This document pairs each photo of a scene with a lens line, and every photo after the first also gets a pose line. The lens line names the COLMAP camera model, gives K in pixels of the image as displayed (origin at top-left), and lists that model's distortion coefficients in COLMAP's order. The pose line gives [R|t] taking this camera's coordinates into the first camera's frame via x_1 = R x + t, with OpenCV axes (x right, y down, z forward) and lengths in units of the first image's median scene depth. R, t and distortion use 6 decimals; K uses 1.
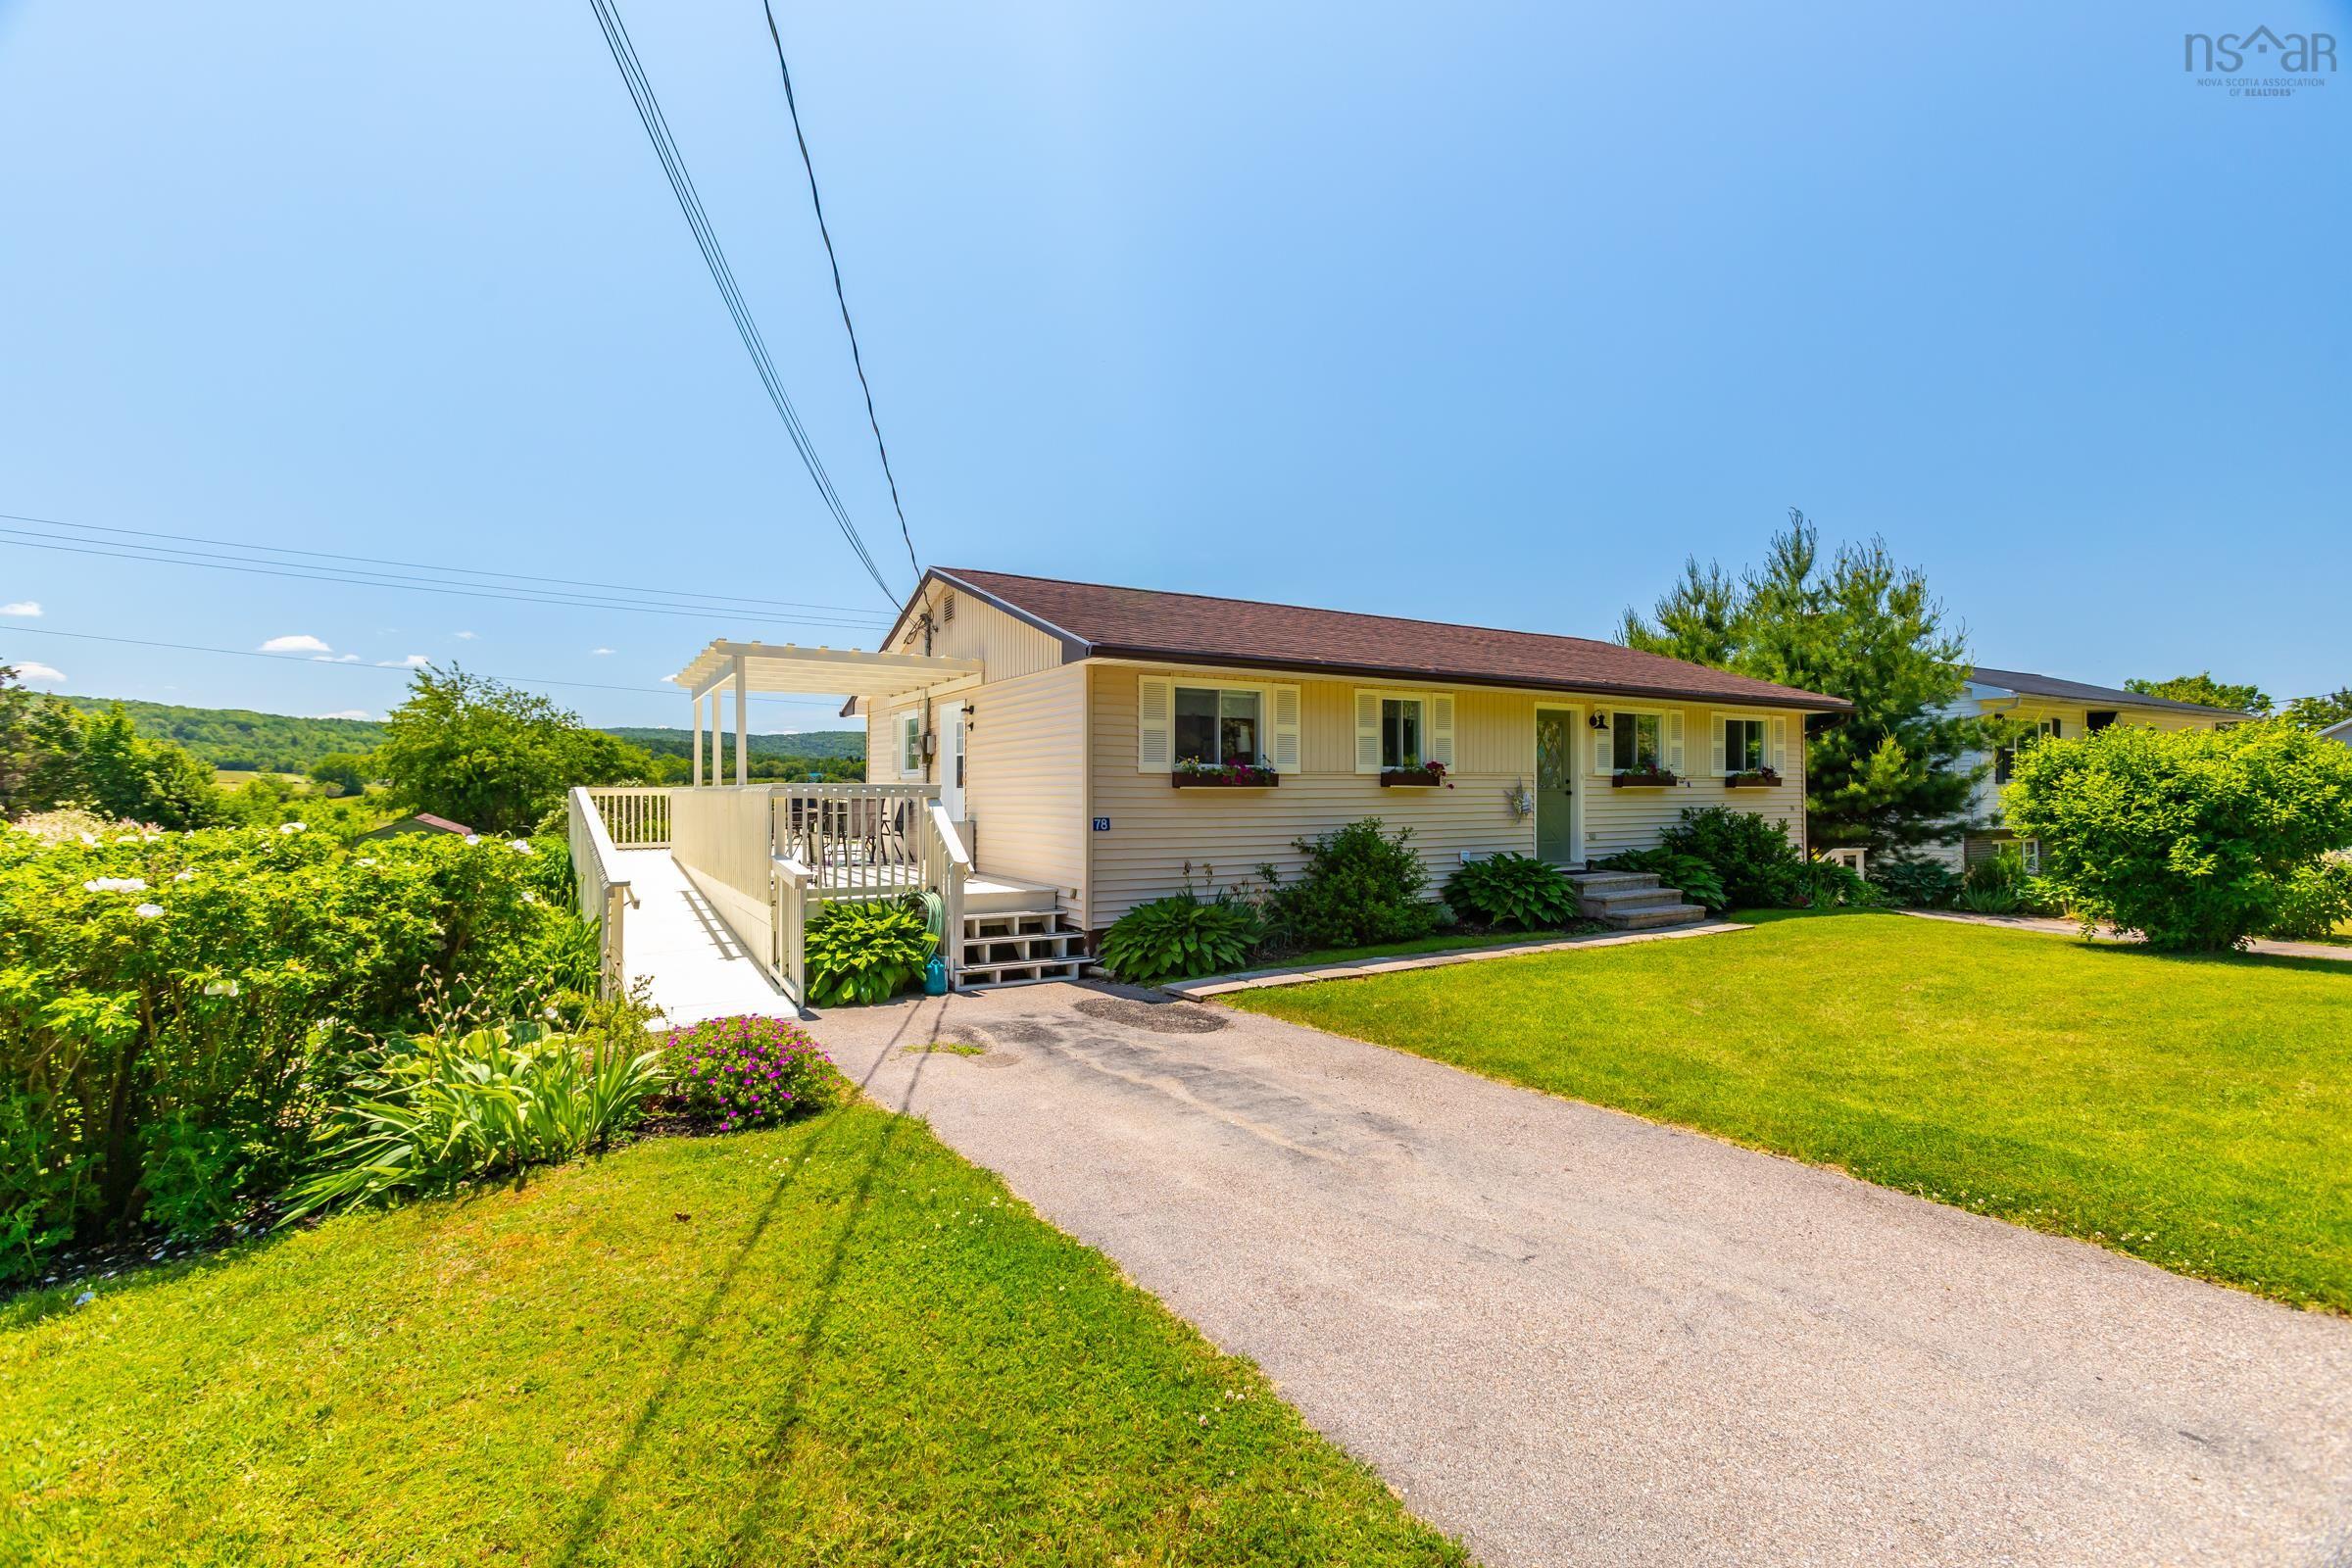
lens RADIAL K [[1053.1, 0, 1177.4], [0, 1053.1, 763.0], [0, 0, 1]] dist [-0.001721, 0.000371]
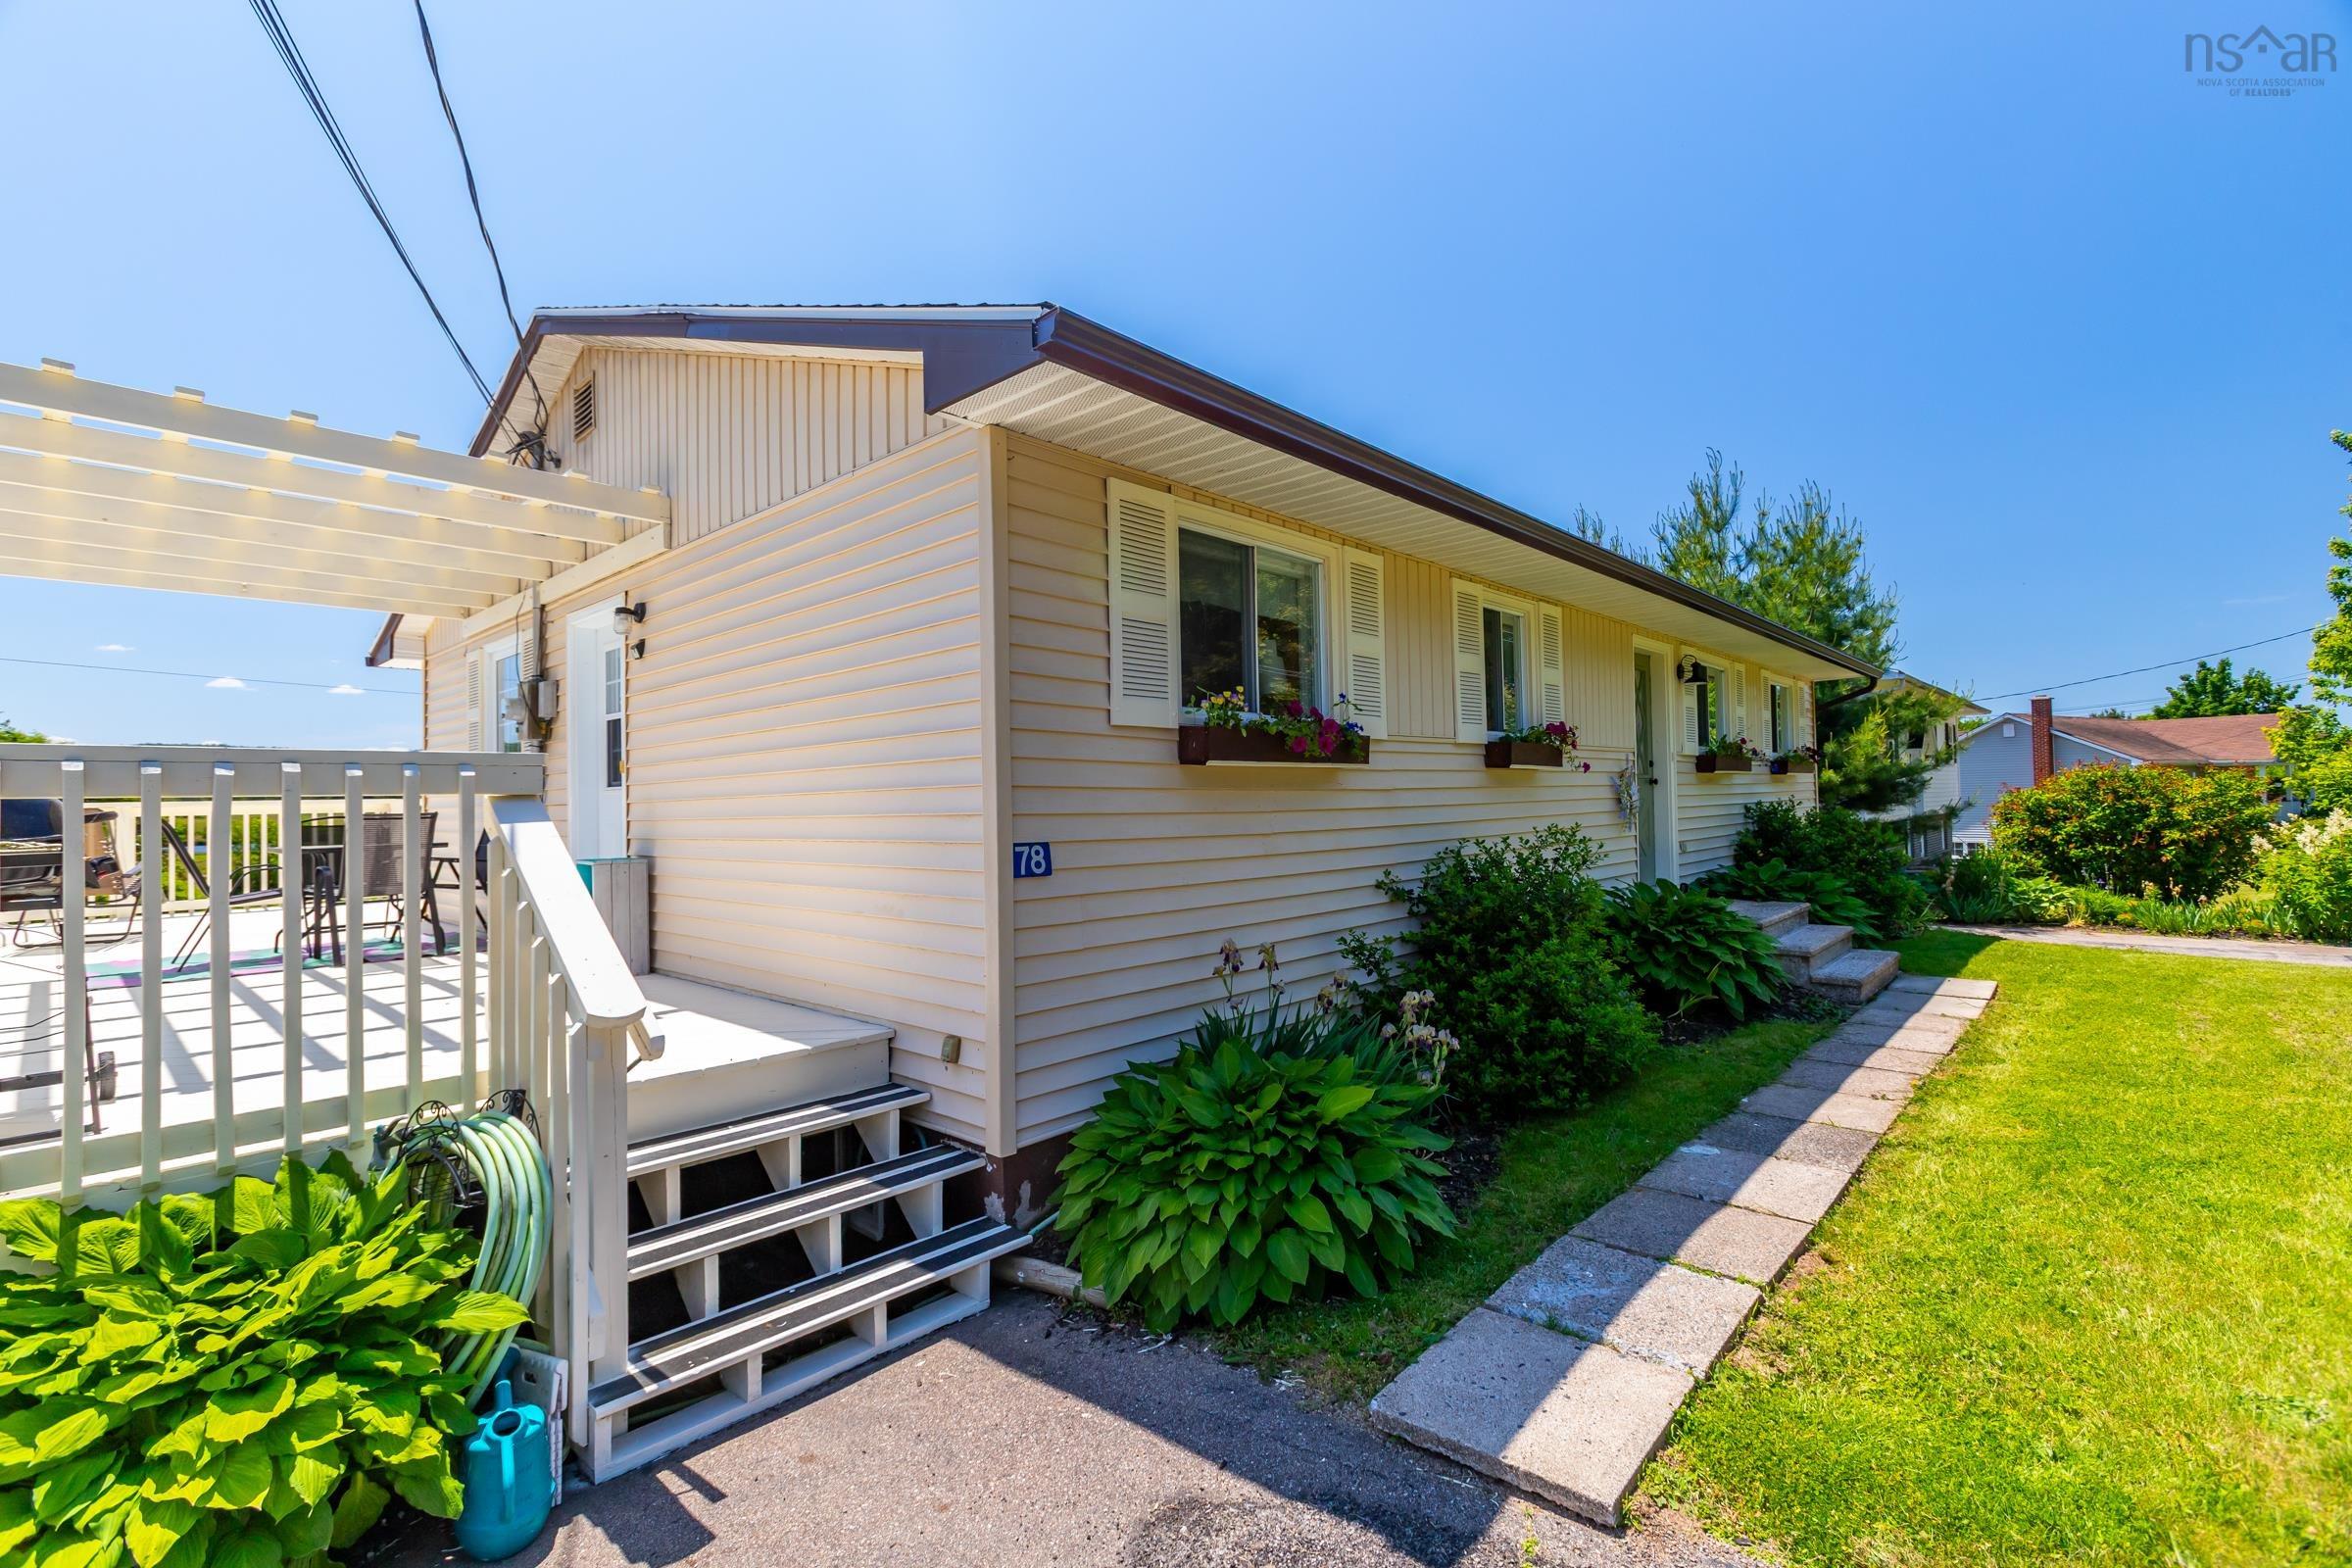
lens RADIAL K [[1053.1, 0, 1177.4], [0, 1053.1, 763.0], [0, 0, 1]] dist [-0.001721, 0.000371]
pose [[0.959612, -0.008593, 0.281196, -0.109209], [0.012320, 0.999858, -0.011491, 0.024779], [-0.281058, 0.014492, 0.959581, 0.538569]]
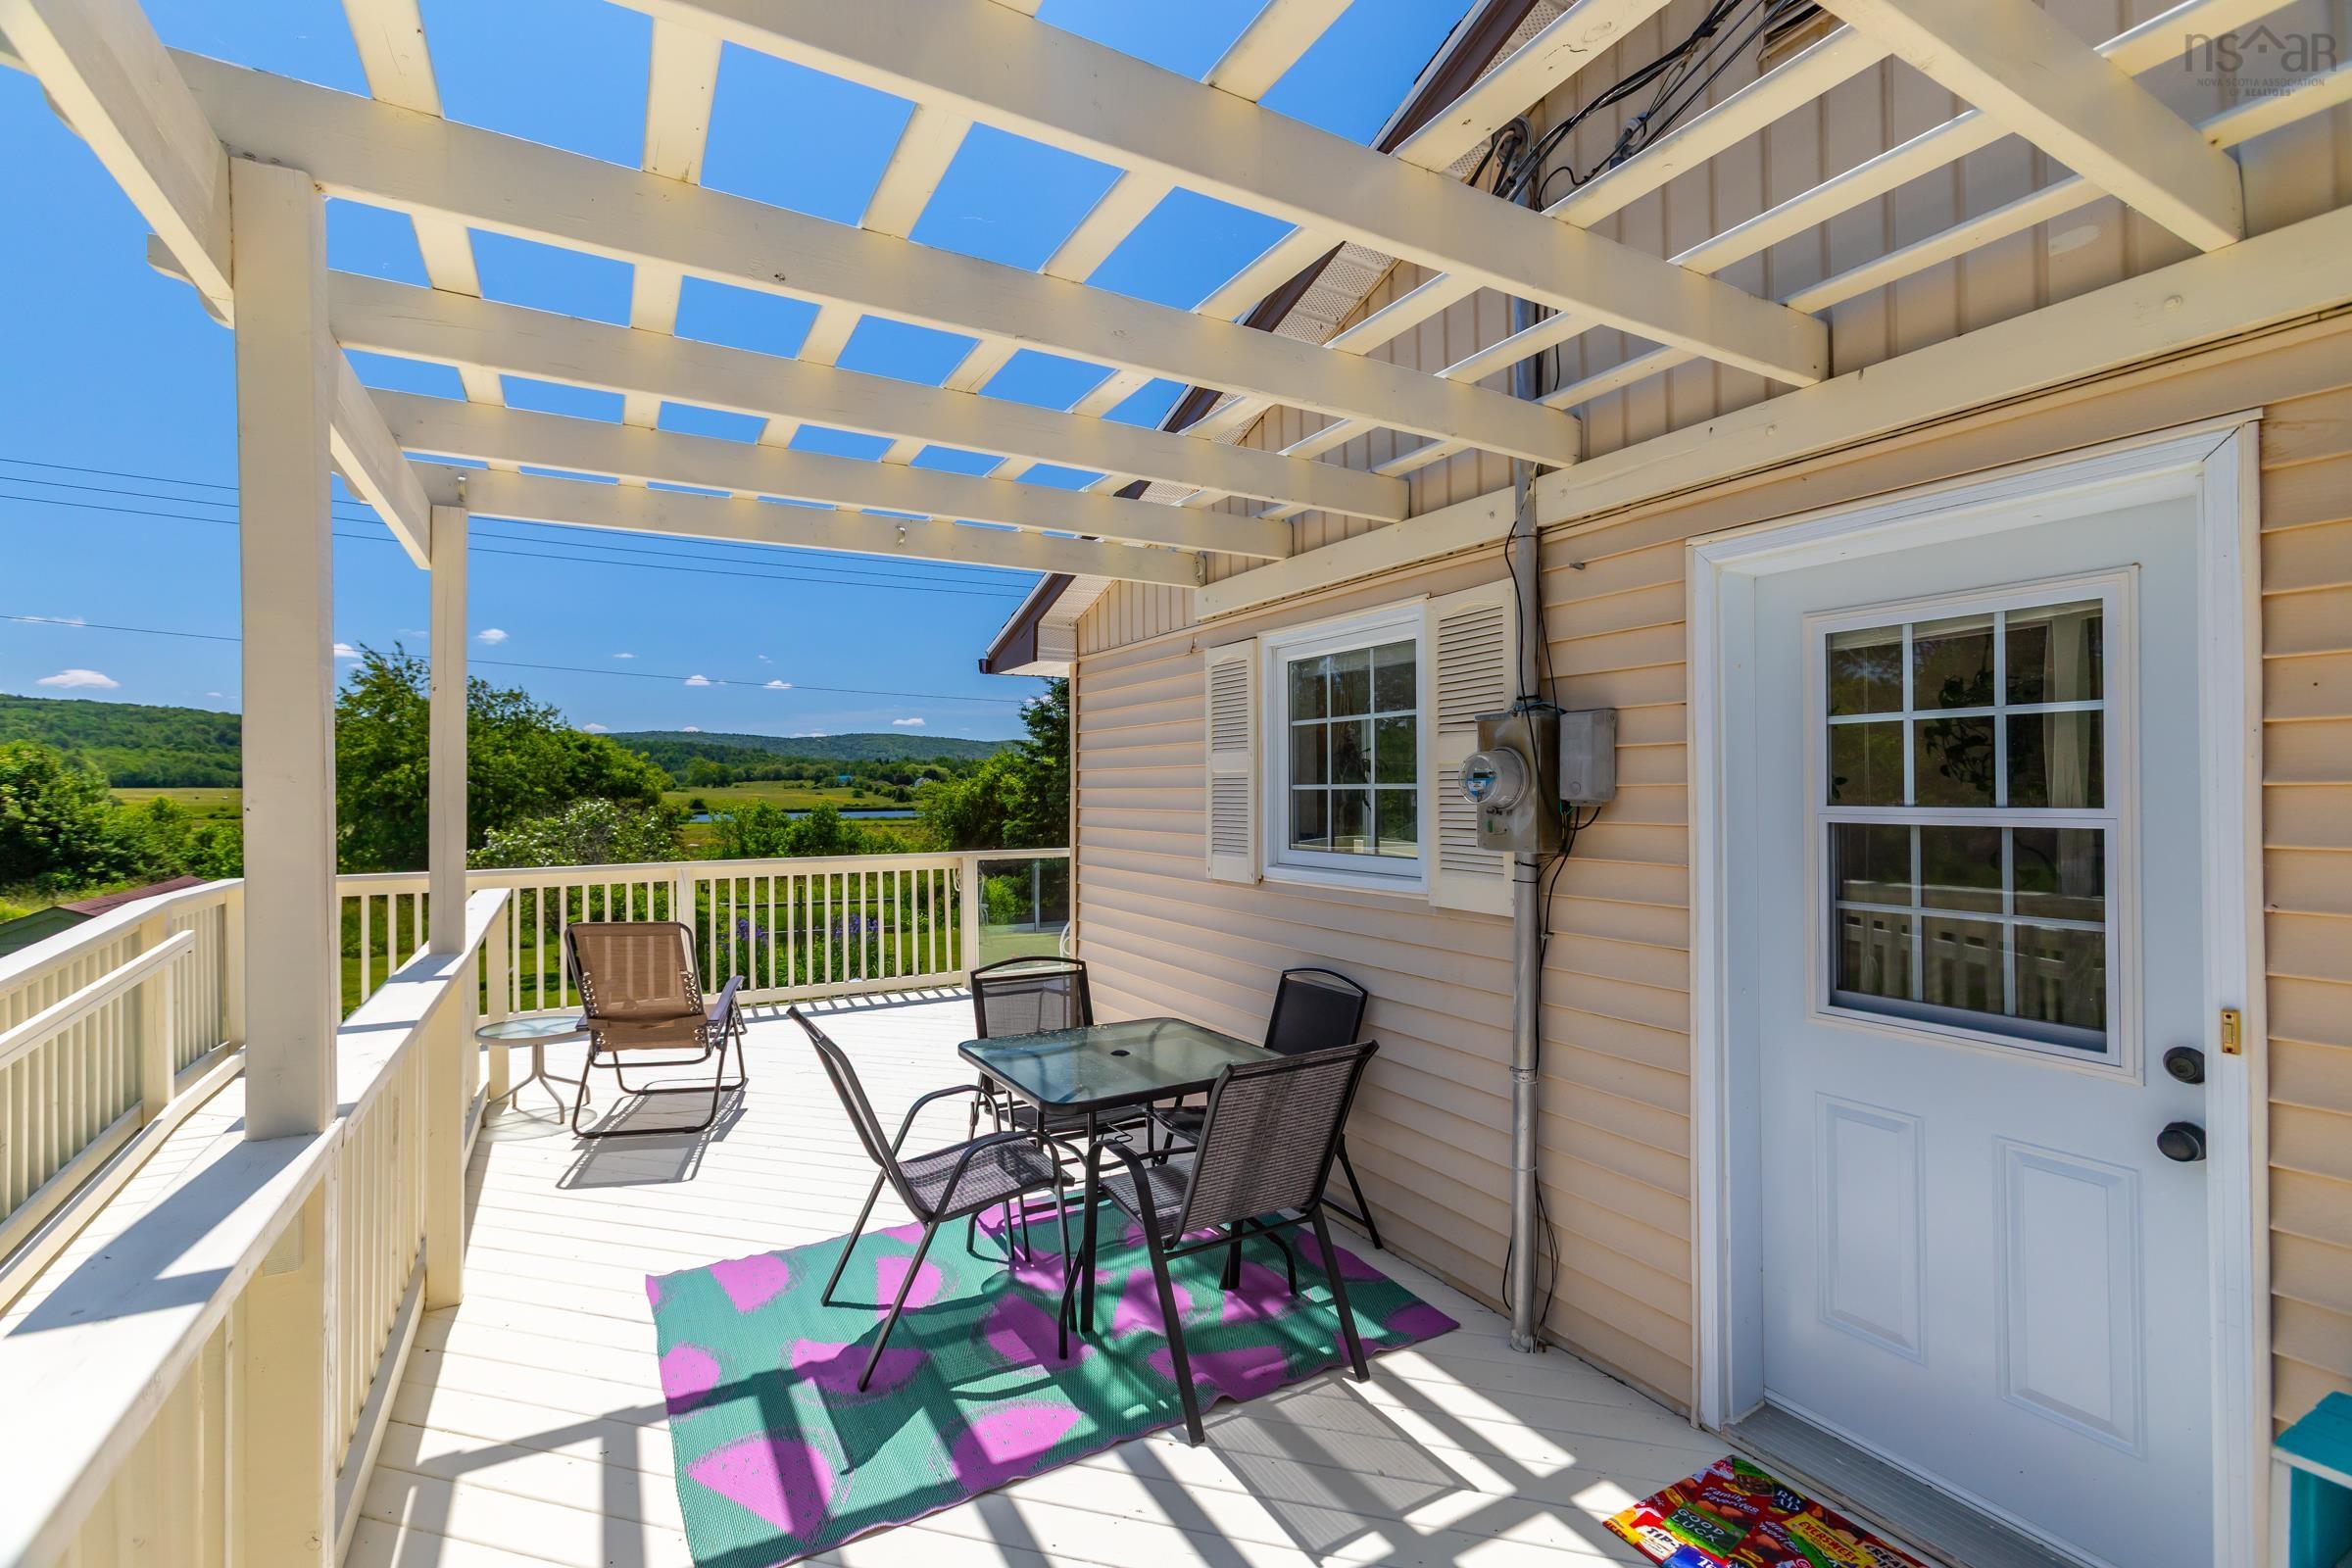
lens RADIAL K [[1053.1, 0, 1177.4], [0, 1053.1, 763.0], [0, 0, 1]] dist [-0.001721, 0.000371]
pose [[0.999688, -0.005148, -0.024444, -0.360020], [0.005146, 0.999987, -0.000149, -0.019224], [0.024445, 0.000023, 0.999701, 0.947207]]
